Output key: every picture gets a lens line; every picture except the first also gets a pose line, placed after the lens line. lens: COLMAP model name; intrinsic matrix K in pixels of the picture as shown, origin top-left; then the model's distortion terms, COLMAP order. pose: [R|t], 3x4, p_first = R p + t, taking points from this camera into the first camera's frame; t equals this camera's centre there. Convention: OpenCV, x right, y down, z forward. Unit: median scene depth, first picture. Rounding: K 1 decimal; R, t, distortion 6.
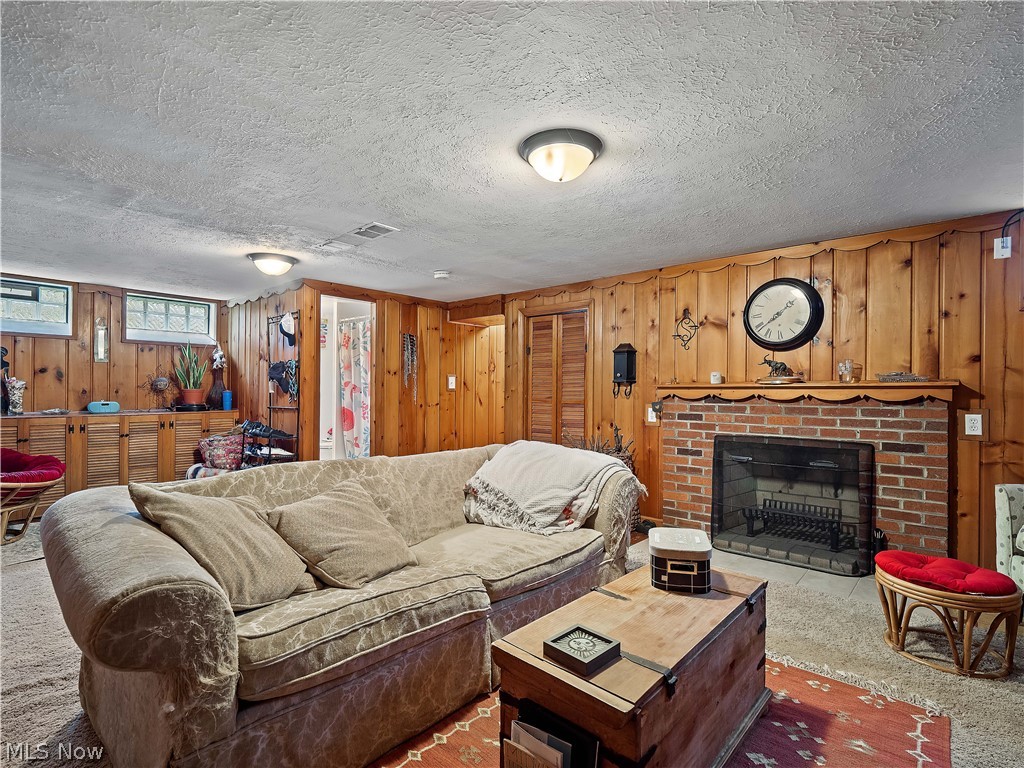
lens RADIAL K [[502.2, 0, 512.0], [0, 502.2, 388.0], [0, 0, 1]] dist [0.007467, -0.005982]
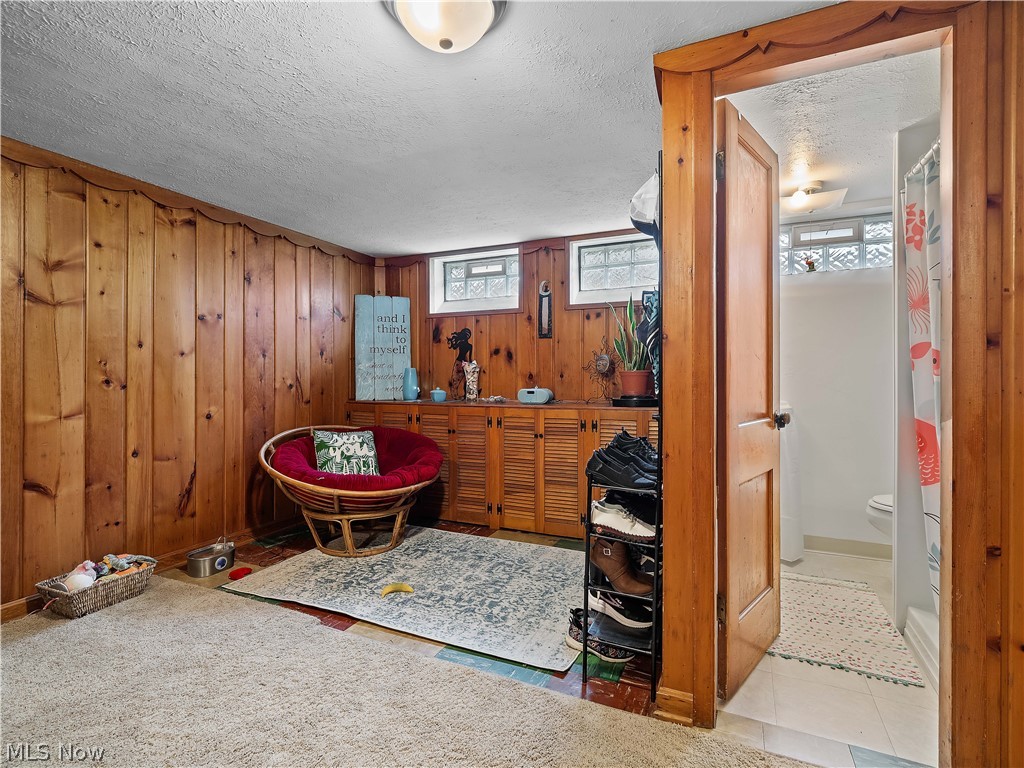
lens RADIAL K [[502.2, 0, 512.4], [0, 502.2, 378.4], [0, 0, 1]] dist [0.007467, -0.005982]
pose [[0.305233, -0.005535, -0.952262, -0.058042], [0.009029, 0.999955, -0.002918, 0.008302], [0.952235, -0.007707, 0.305269, 0.453345]]
